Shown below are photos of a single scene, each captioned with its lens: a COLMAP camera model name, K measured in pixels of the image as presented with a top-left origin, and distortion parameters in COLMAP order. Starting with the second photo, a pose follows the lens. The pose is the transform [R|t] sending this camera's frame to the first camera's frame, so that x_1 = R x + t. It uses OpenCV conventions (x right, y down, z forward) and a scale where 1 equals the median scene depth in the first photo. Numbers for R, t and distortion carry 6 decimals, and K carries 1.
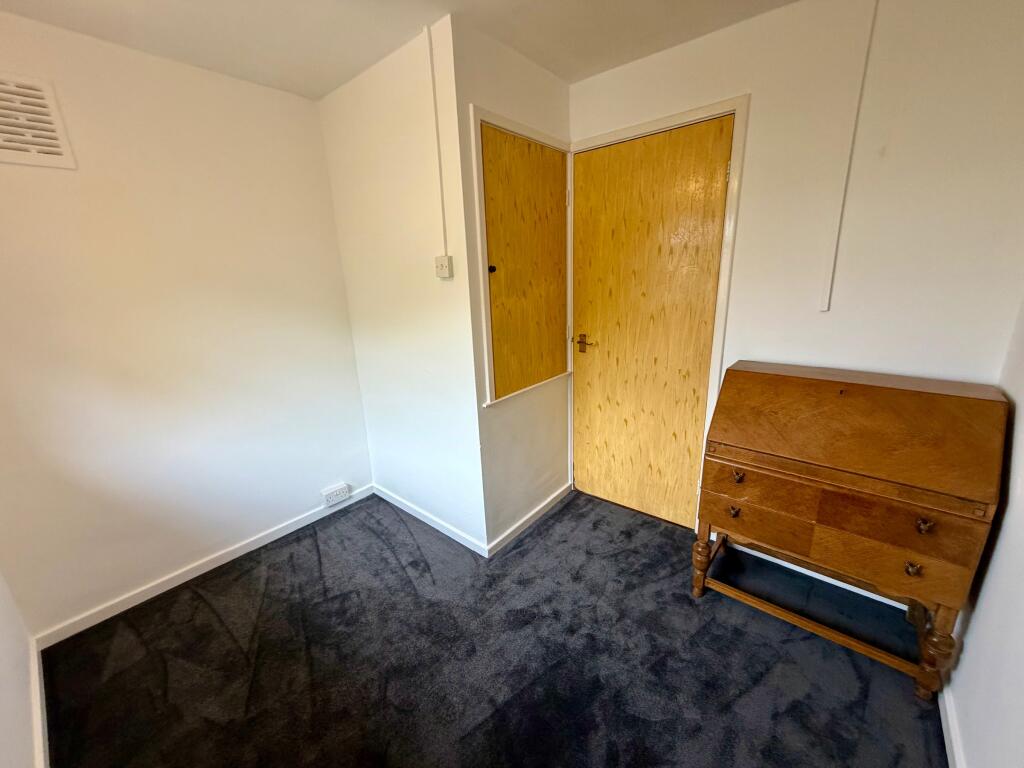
lens RADIAL K [[407.2, 0, 507.3], [0, 407.2, 383.9], [0, 0, 1]] dist [-0.001782, -0.000168]
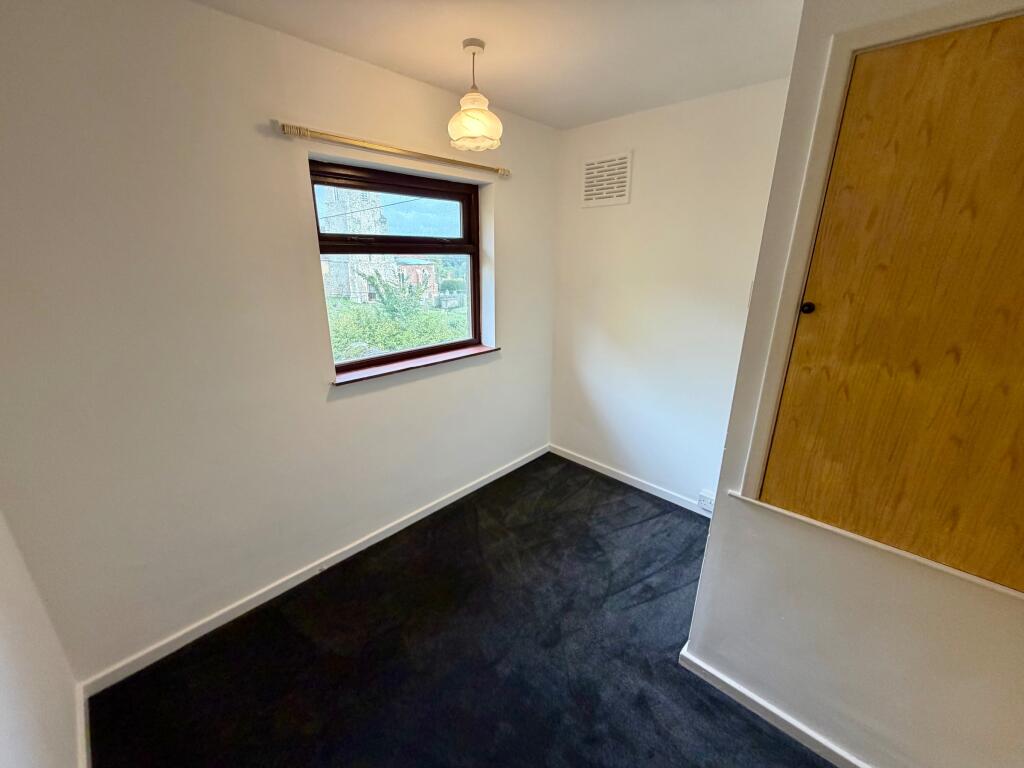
lens RADIAL K [[407.2, 0, 508.9], [0, 407.2, 382.2], [0, 0, 1]] dist [-0.001782, -0.000168]
pose [[-0.065427, 0.338231, -0.938786, 0.567040], [-0.259698, 0.902610, 0.343297, -0.260992], [0.963471, 0.266261, 0.028783, 0.556329]]
